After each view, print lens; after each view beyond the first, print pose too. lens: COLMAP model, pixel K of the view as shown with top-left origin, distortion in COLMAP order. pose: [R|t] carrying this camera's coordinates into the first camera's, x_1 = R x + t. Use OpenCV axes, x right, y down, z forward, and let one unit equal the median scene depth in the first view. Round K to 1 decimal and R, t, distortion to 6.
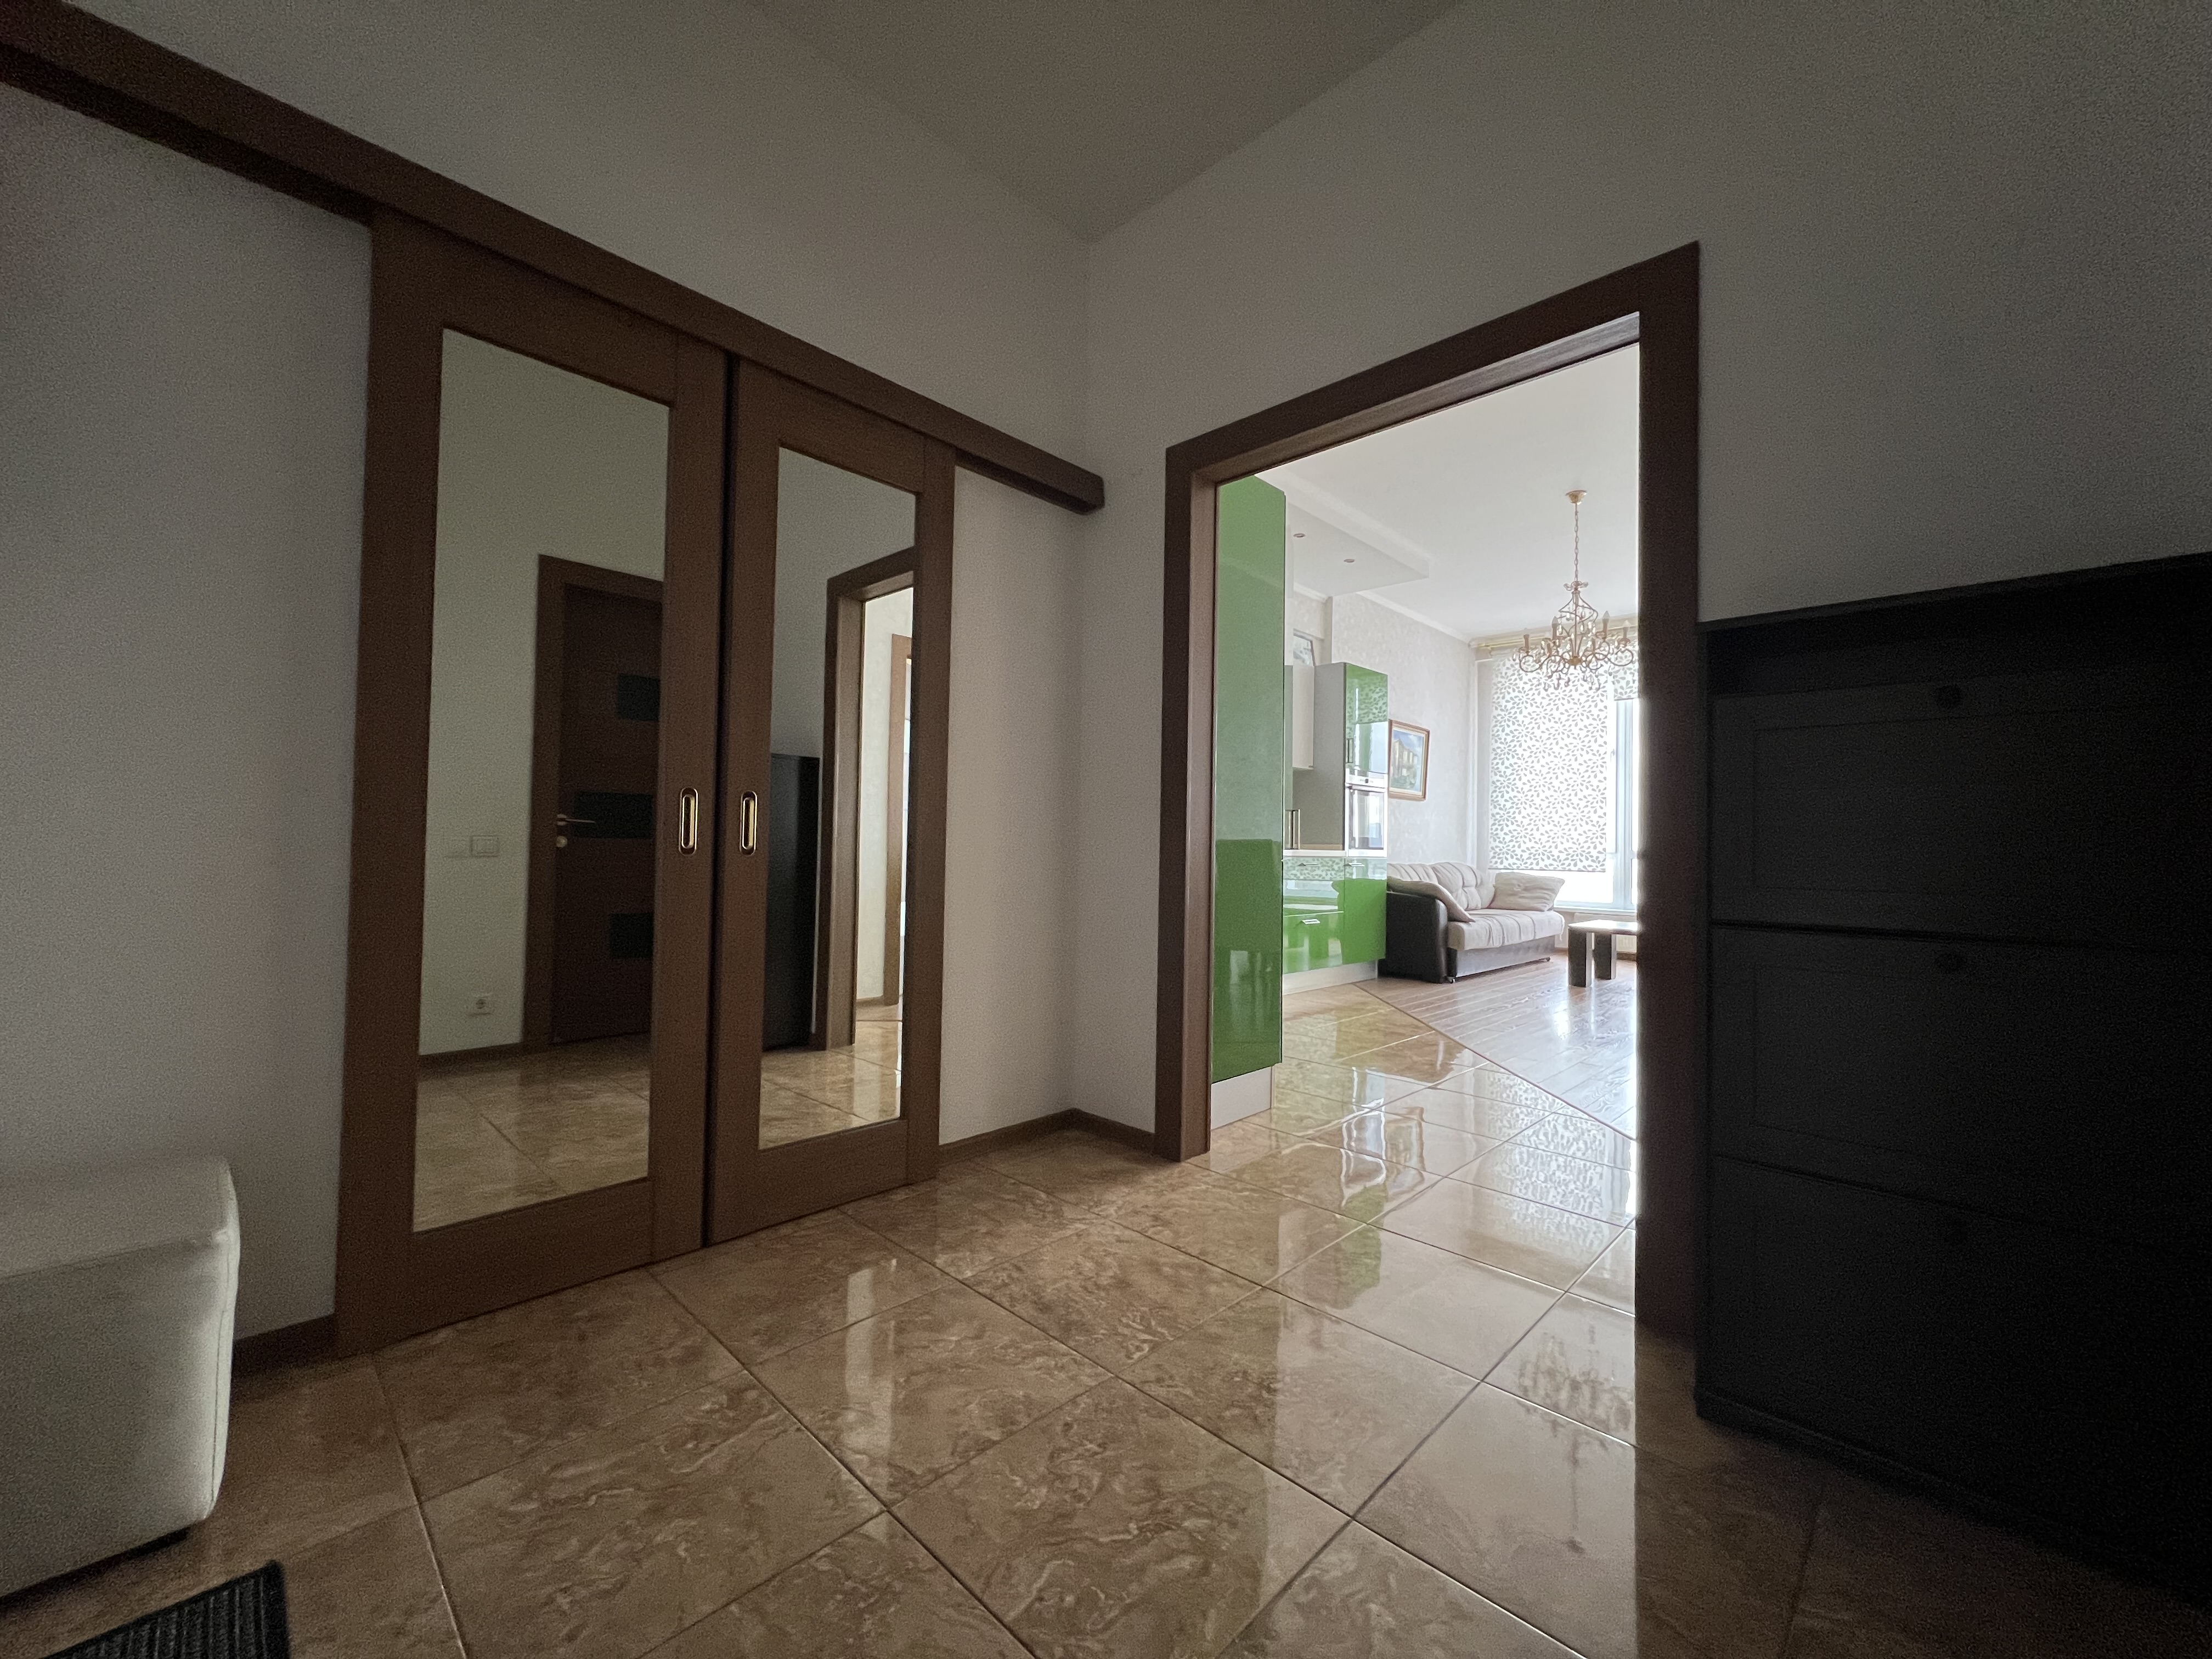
lens RADIAL K [[889.8, 0, 1096.2], [0, 889.8, 820.6], [0, 0, 1]] dist [0.001326, 0.000005]
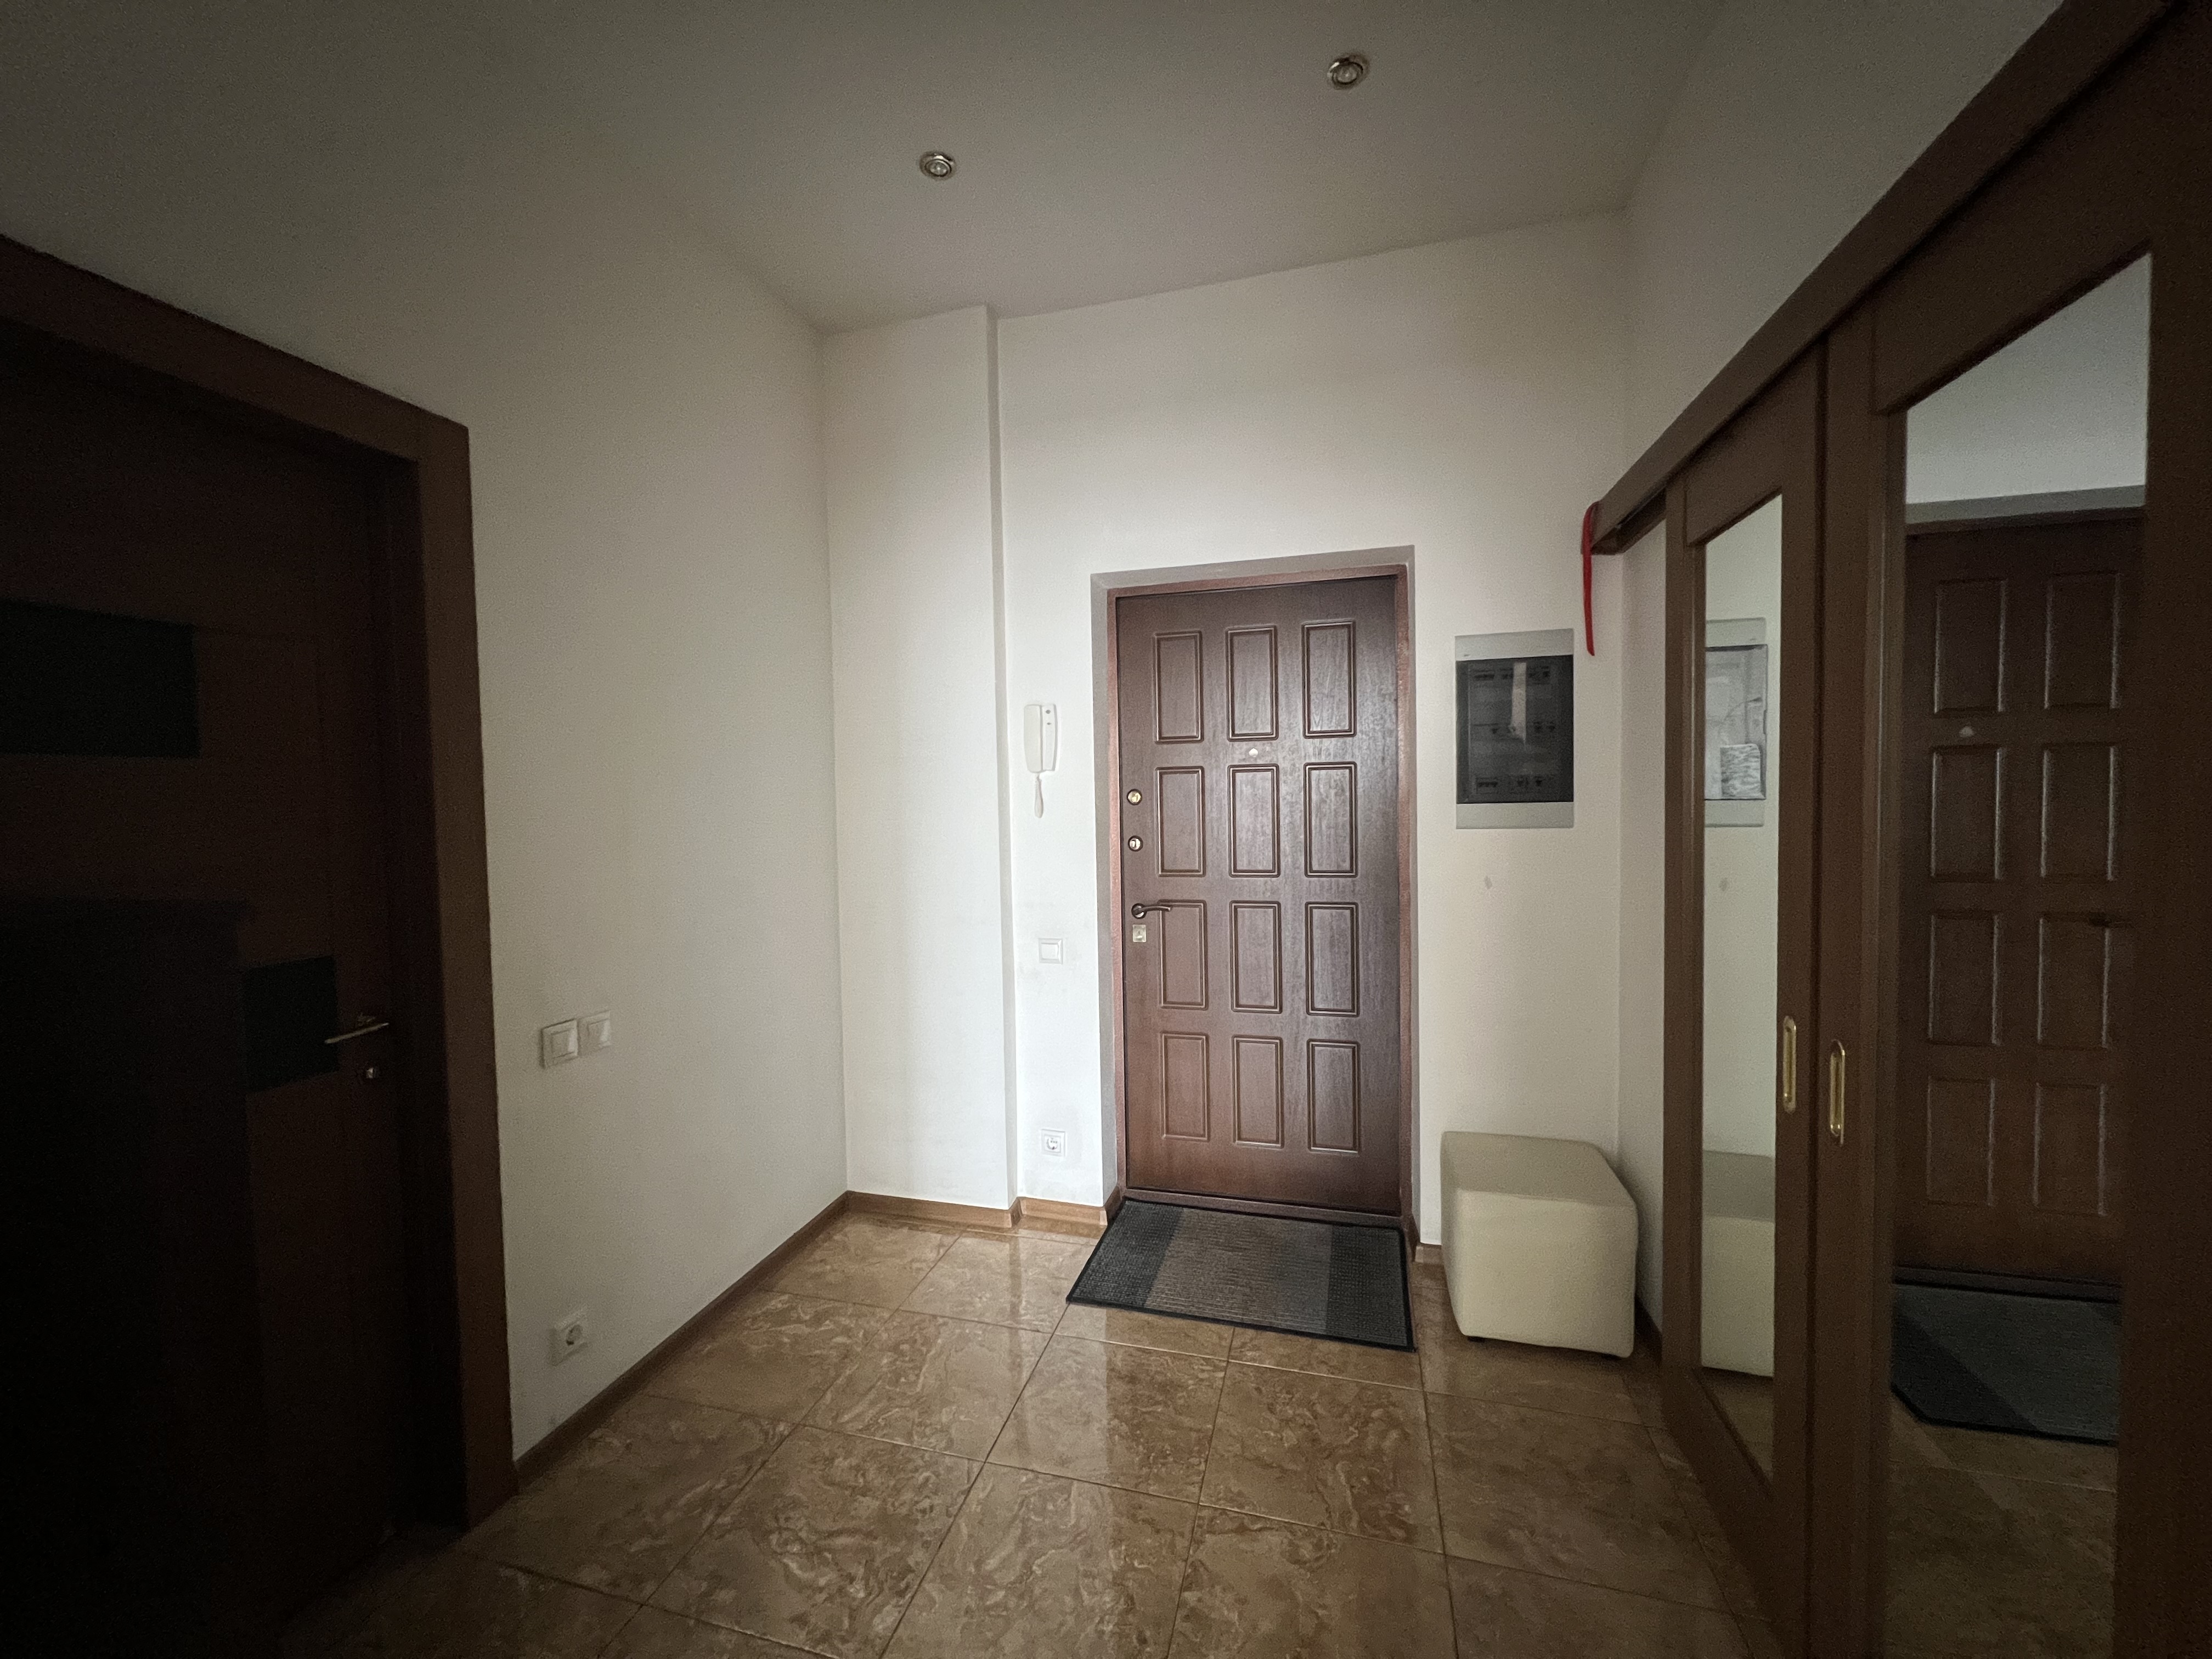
lens RADIAL K [[881.4, 0, 1098.2], [0, 881.4, 826.5], [0, 0, 1]] dist [-0.000011, -0.000277]
pose [[-0.874548, 0.017022, -0.484641, 0.111336], [0.017994, 0.999835, 0.002646, -0.062512], [0.484606, -0.006406, -0.874709, 0.420660]]
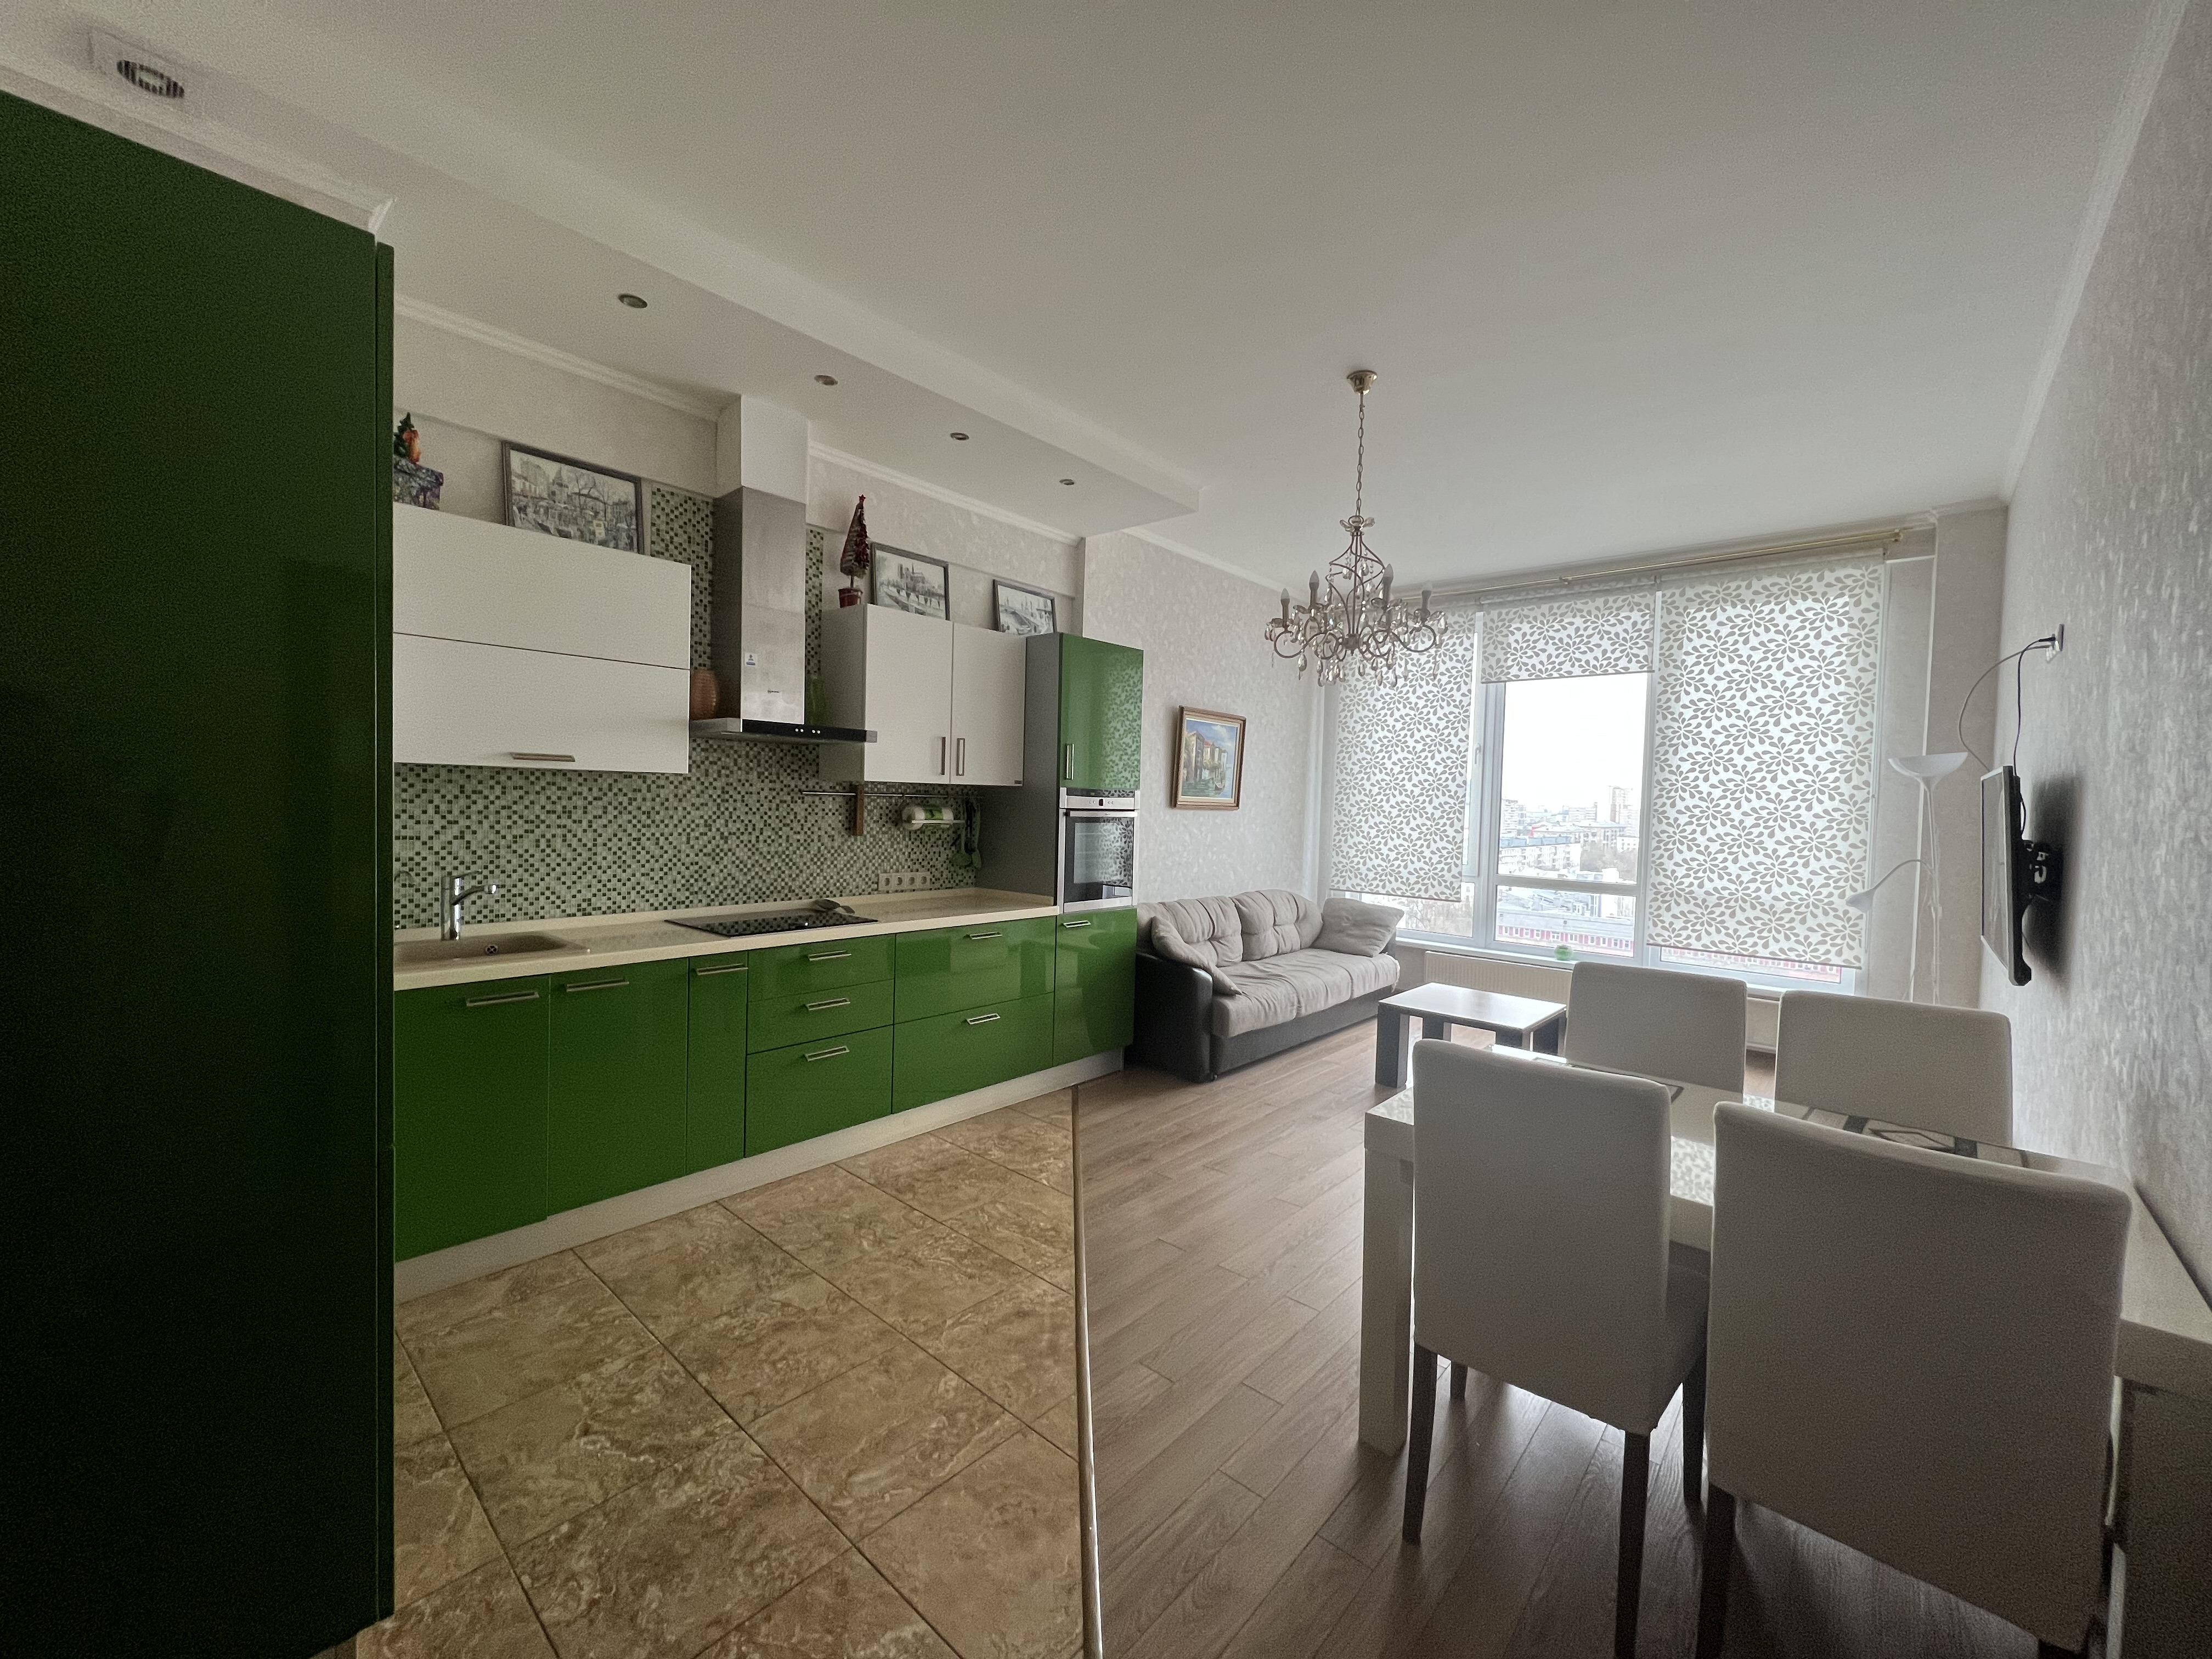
lens RADIAL K [[881.4, 0, 1098.2], [0, 881.4, 826.5], [0, 0, 1]] dist [-0.000011, -0.000277]
pose [[0.998918, 0.009625, 0.045492, 0.271988], [-0.012444, 0.997993, 0.062094, -0.068848], [-0.044803, -0.062593, 0.997033, 0.300978]]
